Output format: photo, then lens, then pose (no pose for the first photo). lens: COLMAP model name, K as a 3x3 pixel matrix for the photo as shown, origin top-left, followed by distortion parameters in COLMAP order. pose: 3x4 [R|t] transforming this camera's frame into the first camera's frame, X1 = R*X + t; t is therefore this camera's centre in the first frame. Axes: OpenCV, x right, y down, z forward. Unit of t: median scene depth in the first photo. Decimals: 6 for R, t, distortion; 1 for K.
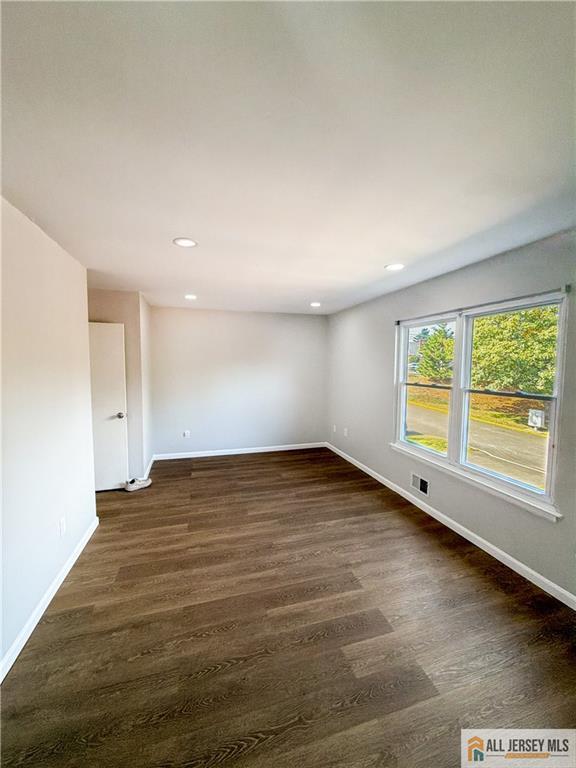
lens RADIAL K [[307.9, 0, 288.0], [0, 307.9, 384.0], [0, 0, 1]] dist [0.000529, 0.000103]
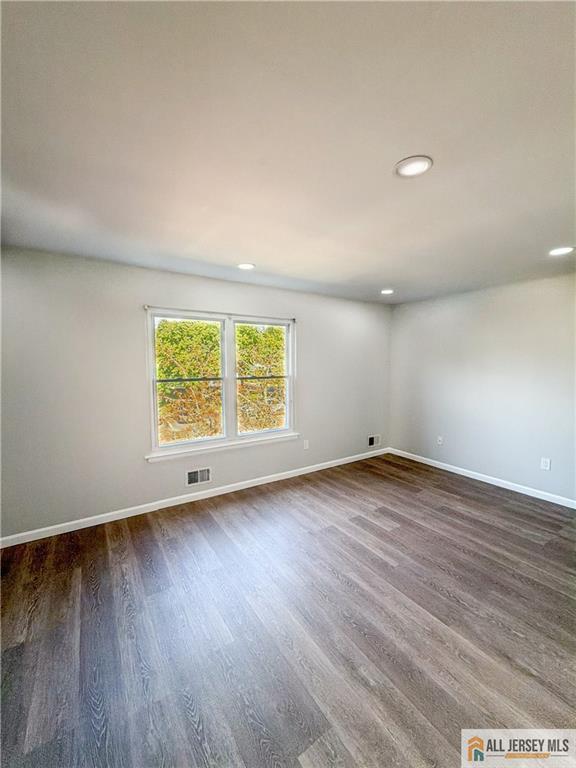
lens RADIAL K [[305.4, 0, 288.0], [0, 305.4, 384.0], [0, 0, 1]] dist [-0.007605, 0.000138]
pose [[-0.285713, -0.073784, 0.955471, -0.651230], [0.067714, 0.992985, 0.096930, -0.061229], [-0.955920, 0.092392, -0.278712, 1.065024]]
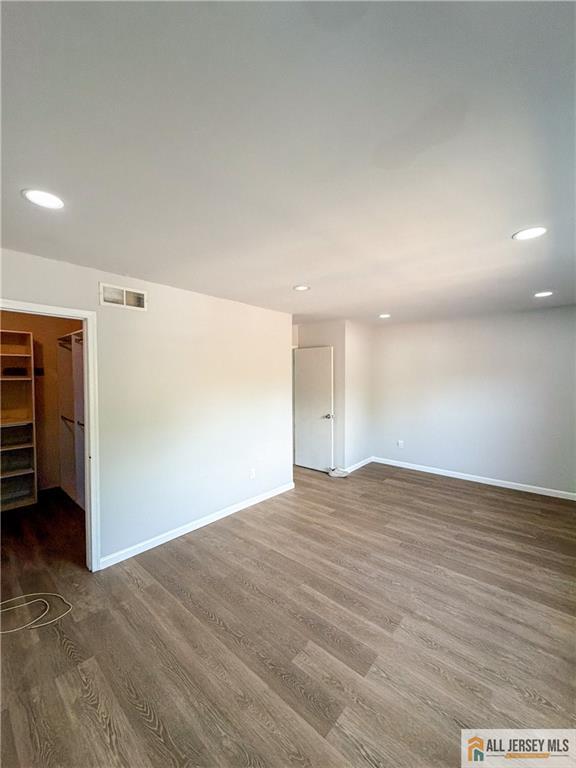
lens RADIAL K [[307.9, 0, 288.0], [0, 307.9, 384.0], [0, 0, 1]] dist [0.000529, 0.000103]
pose [[0.529598, 0.015026, -0.848116, 0.579312], [-0.052582, 0.998502, -0.015144, -0.008281], [0.846618, 0.052616, 0.529594, 0.181015]]
